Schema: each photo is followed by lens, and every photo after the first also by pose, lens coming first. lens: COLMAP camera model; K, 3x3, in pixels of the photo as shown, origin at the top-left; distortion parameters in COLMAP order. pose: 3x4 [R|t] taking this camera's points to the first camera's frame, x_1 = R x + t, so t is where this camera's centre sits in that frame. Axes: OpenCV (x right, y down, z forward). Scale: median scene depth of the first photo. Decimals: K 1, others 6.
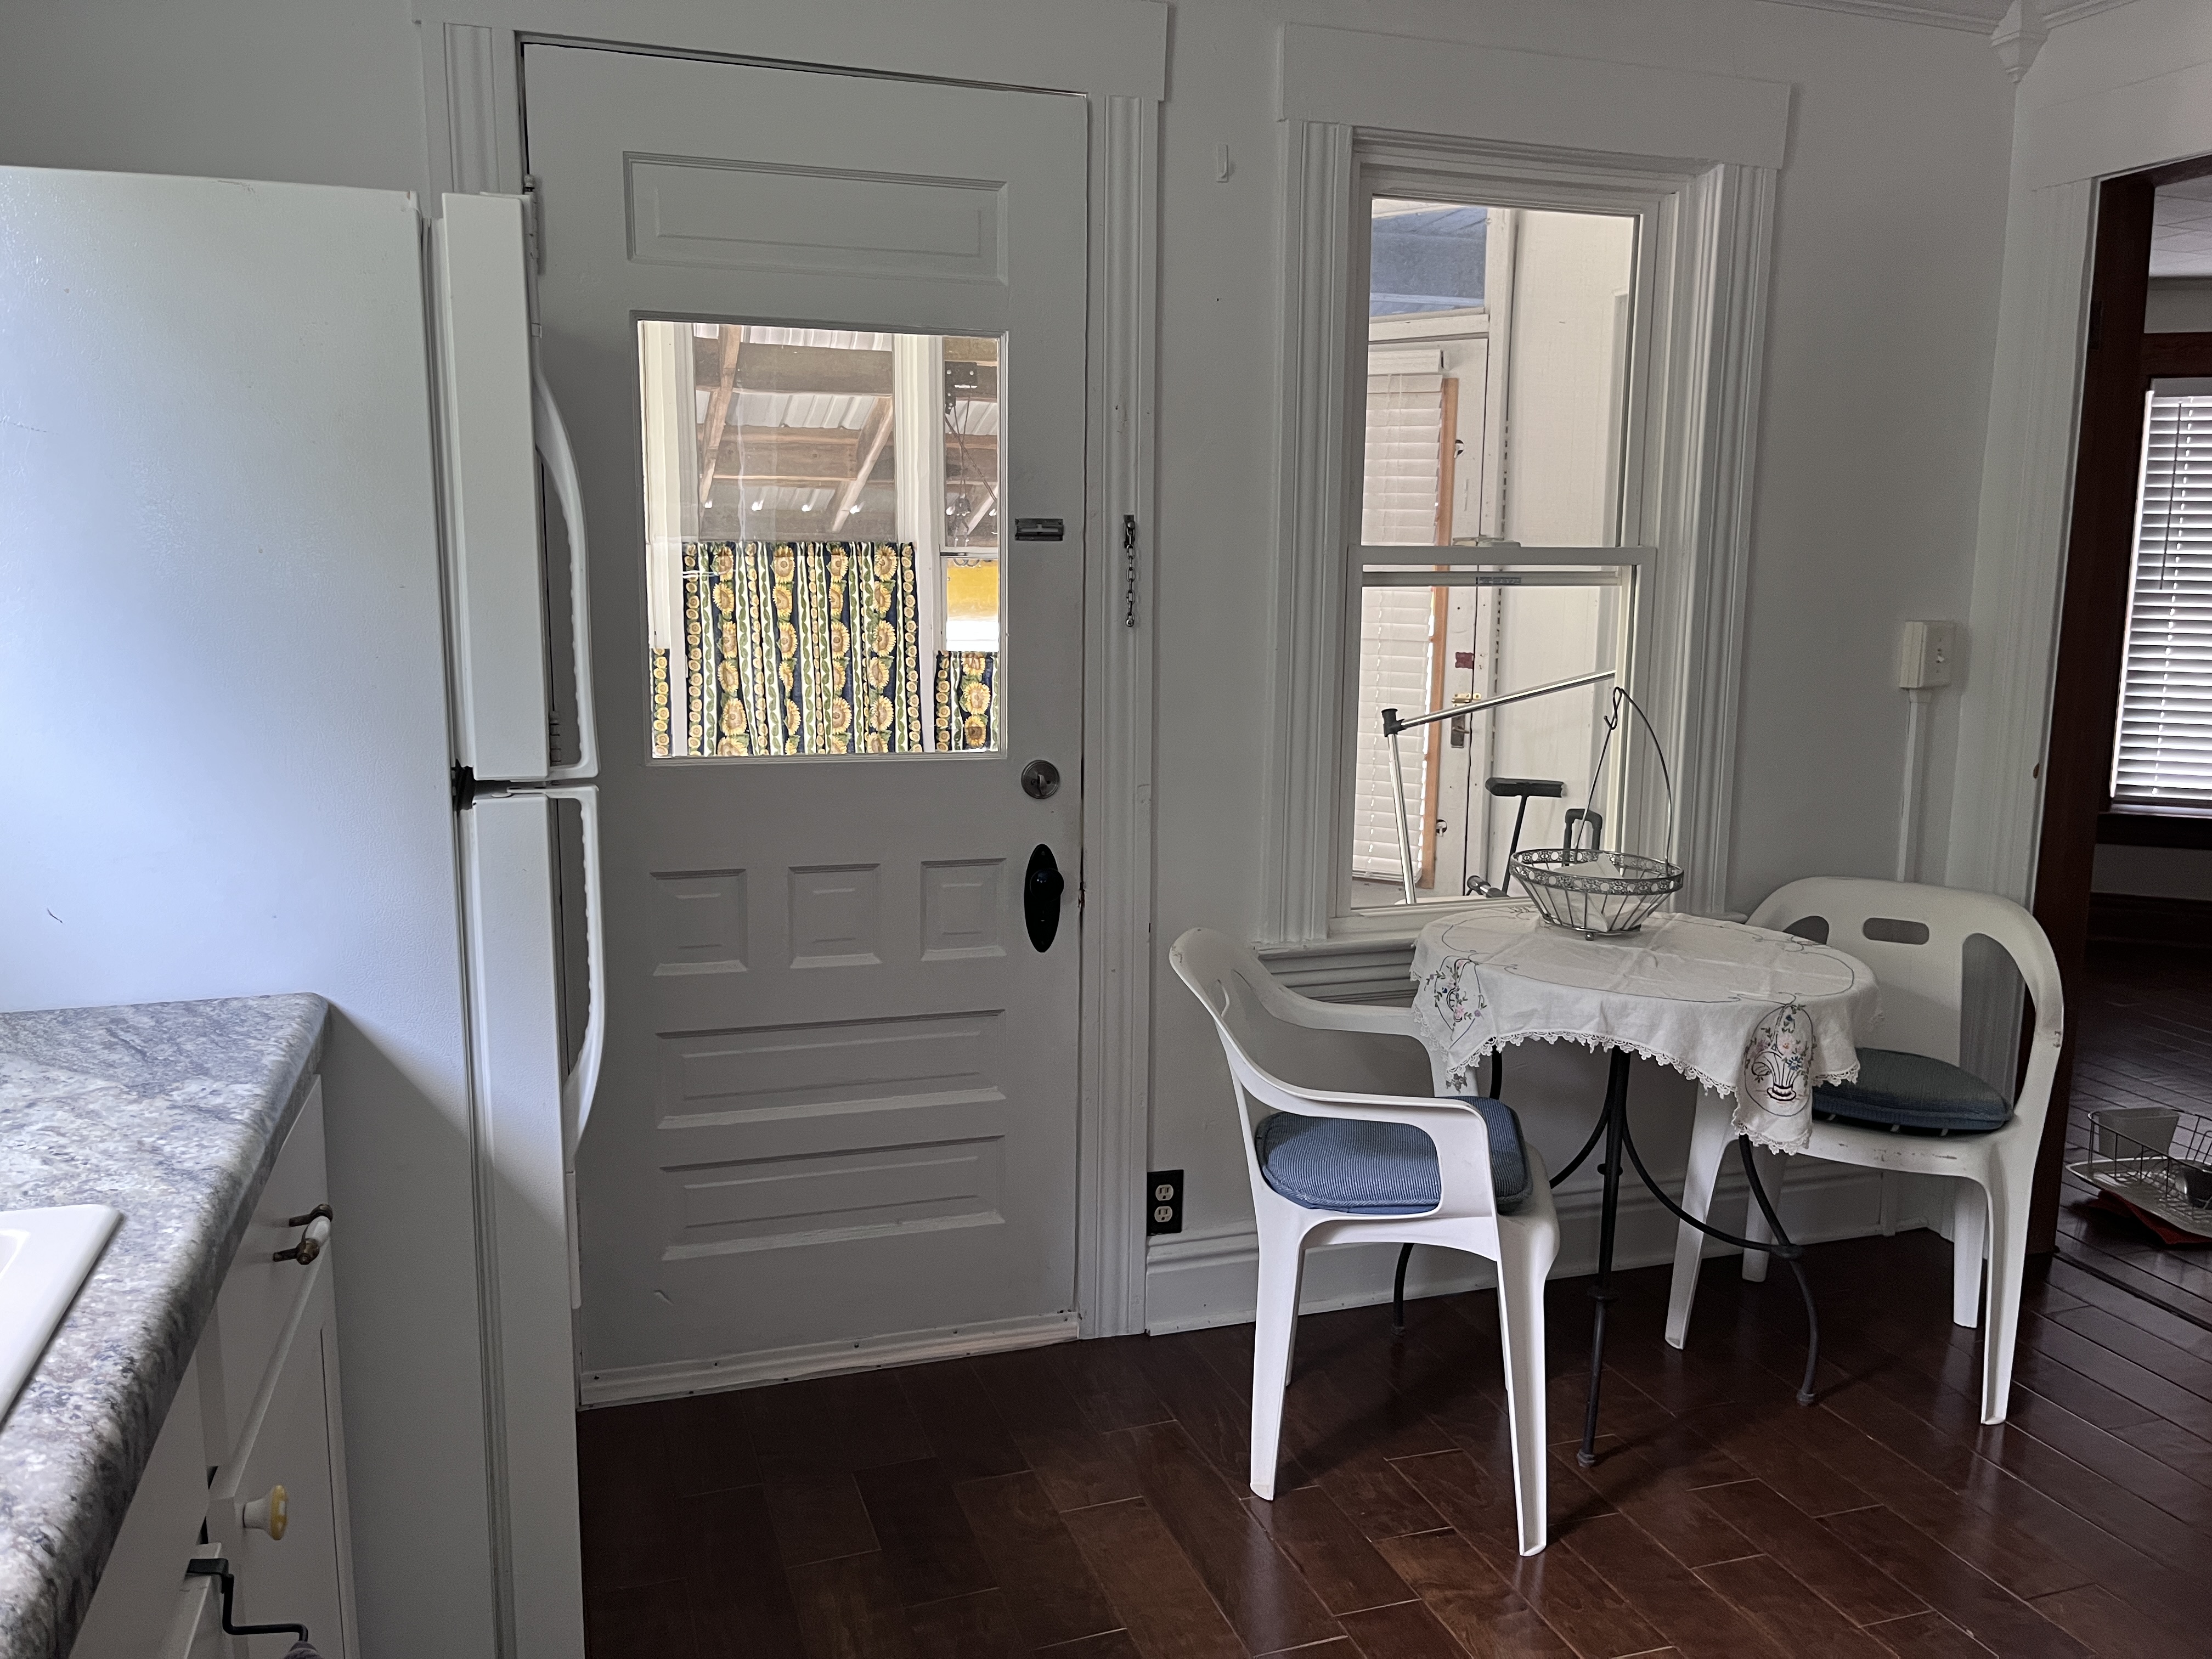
lens RADIAL K [[1613.1, 0, 1119.4], [0, 1613.1, 869.2], [0, 0, 1]] dist [0.061038, -0.071797]
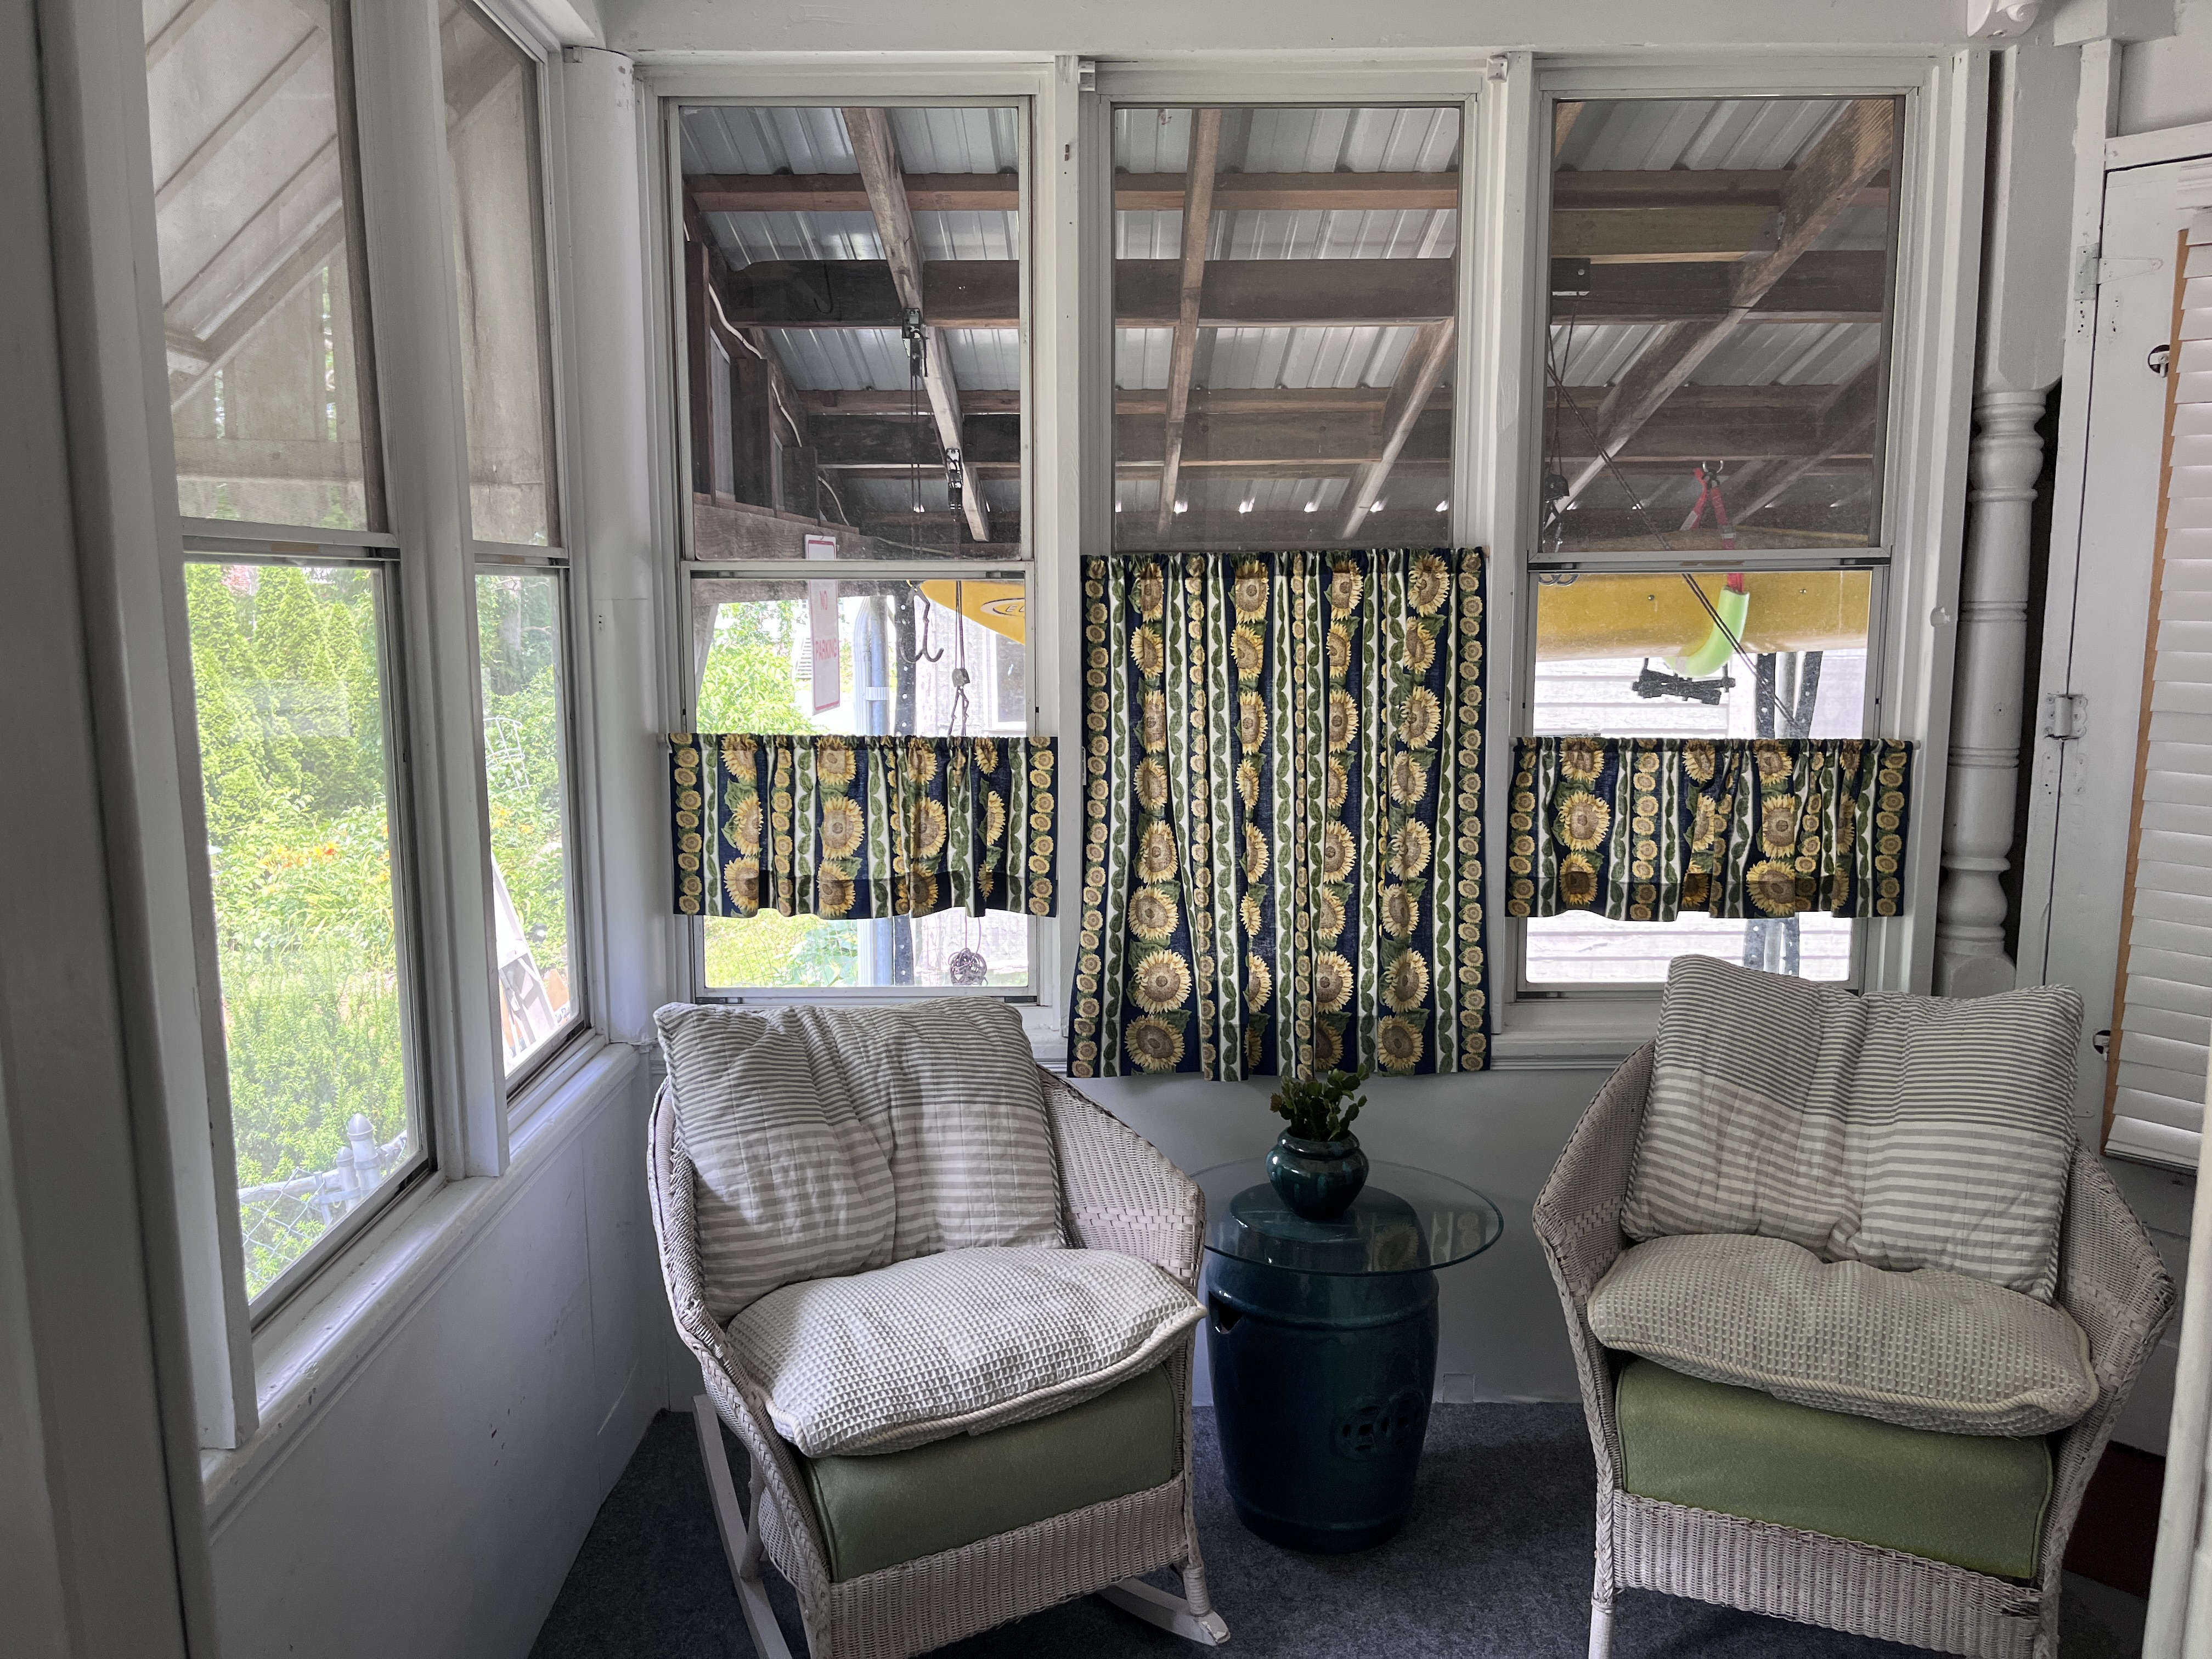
lens RADIAL K [[1613.1, 0, 1119.4], [0, 1613.1, 869.2], [0, 0, 1]] dist [0.061038, -0.071797]
pose [[0.951795, 0.035751, -0.304643, -0.072561], [-0.038216, 0.999267, -0.002132, -0.085652], [0.304344, 0.013671, 0.952464, 0.436315]]
